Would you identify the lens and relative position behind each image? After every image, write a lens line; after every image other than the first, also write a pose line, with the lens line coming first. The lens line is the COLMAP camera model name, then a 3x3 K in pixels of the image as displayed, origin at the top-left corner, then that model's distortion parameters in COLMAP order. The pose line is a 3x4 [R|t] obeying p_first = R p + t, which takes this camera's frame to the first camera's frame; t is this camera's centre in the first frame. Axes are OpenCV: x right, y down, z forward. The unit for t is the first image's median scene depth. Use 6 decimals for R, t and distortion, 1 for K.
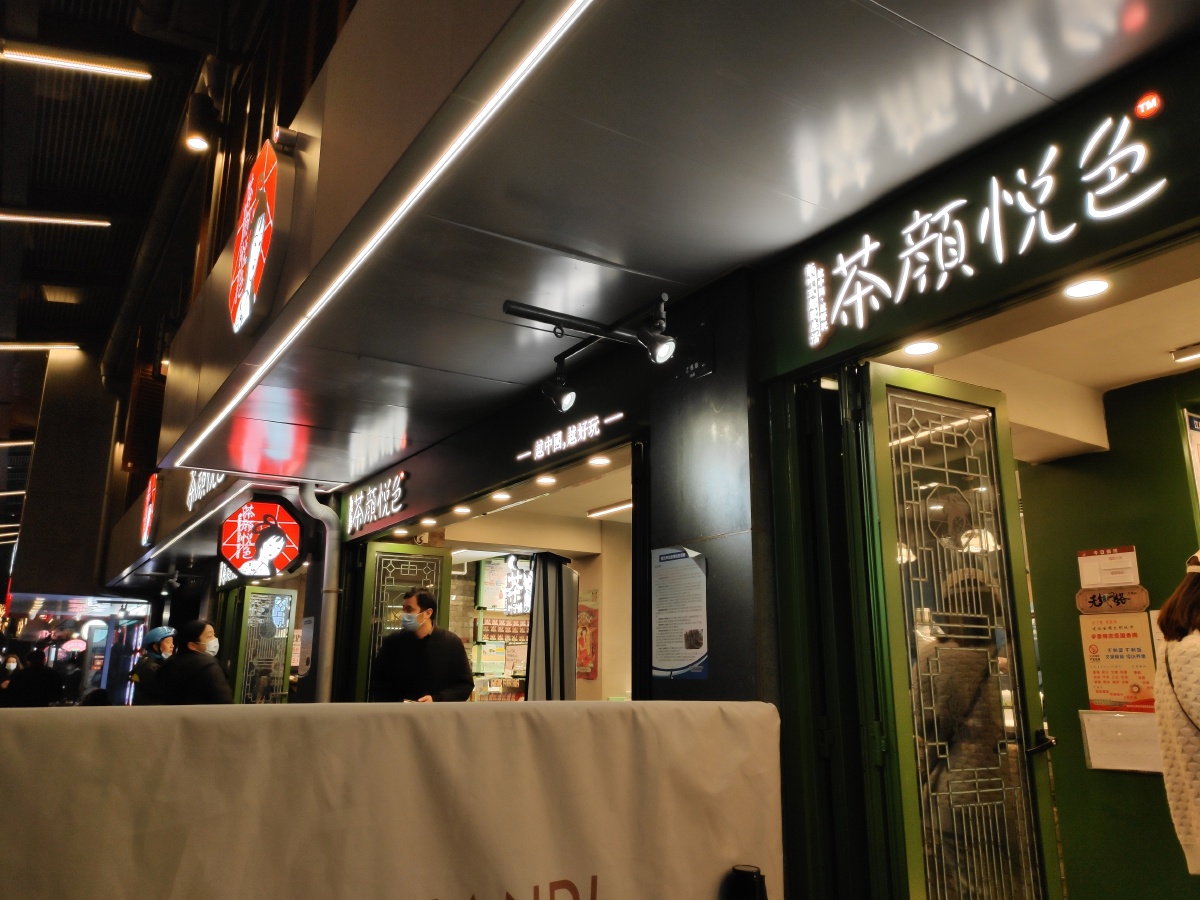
lens RADIAL K [[924.2, 0, 603.8], [0, 924.2, 446.7], [0, 0, 1]] dist [0.047673, -0.017787]
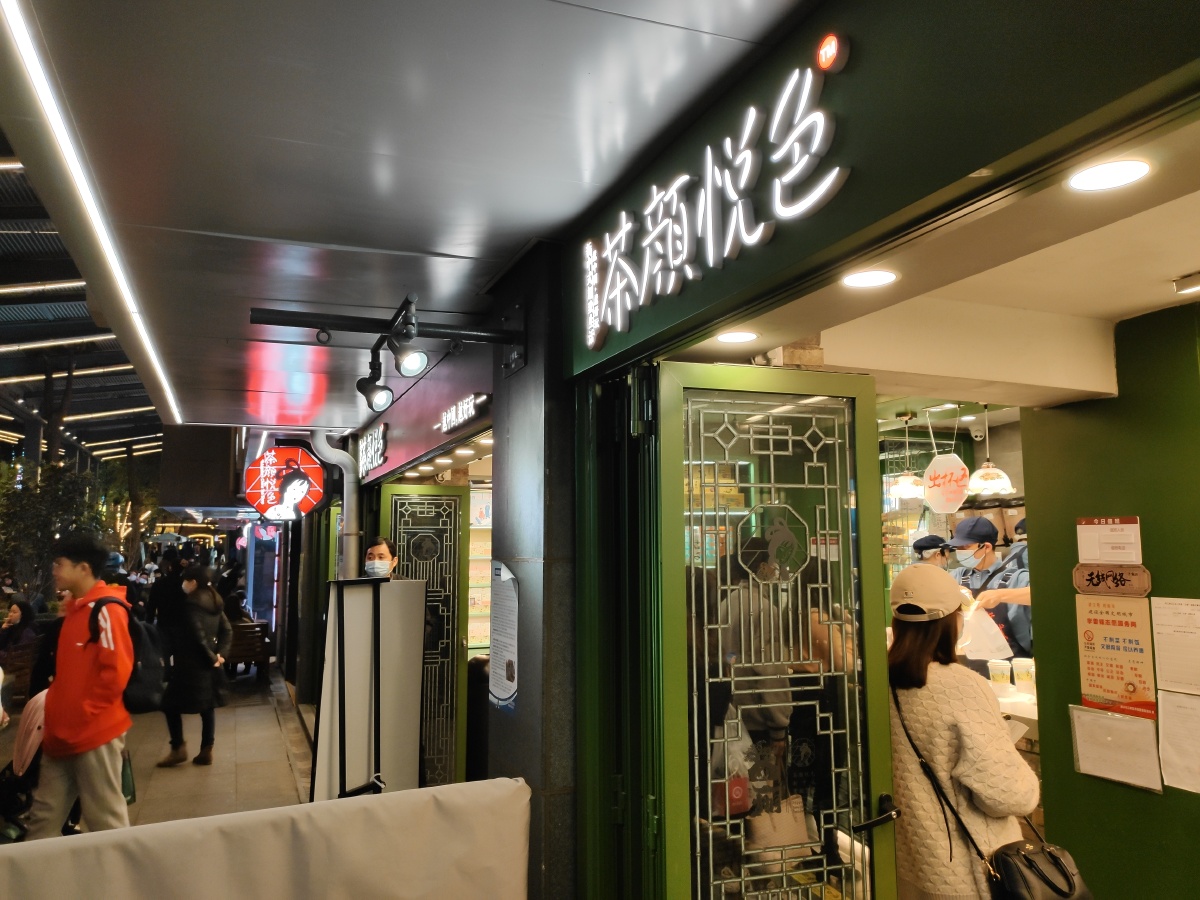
lens RADIAL K [[924.2, 0, 596.6], [0, 924.2, 448.0], [0, 0, 1]] dist [0.047673, -0.017787]
pose [[0.980995, -0.030146, -0.191677, 0.286237], [0.055915, 0.989872, 0.130485, -0.093546], [0.185803, -0.138723, 0.972745, 0.141158]]
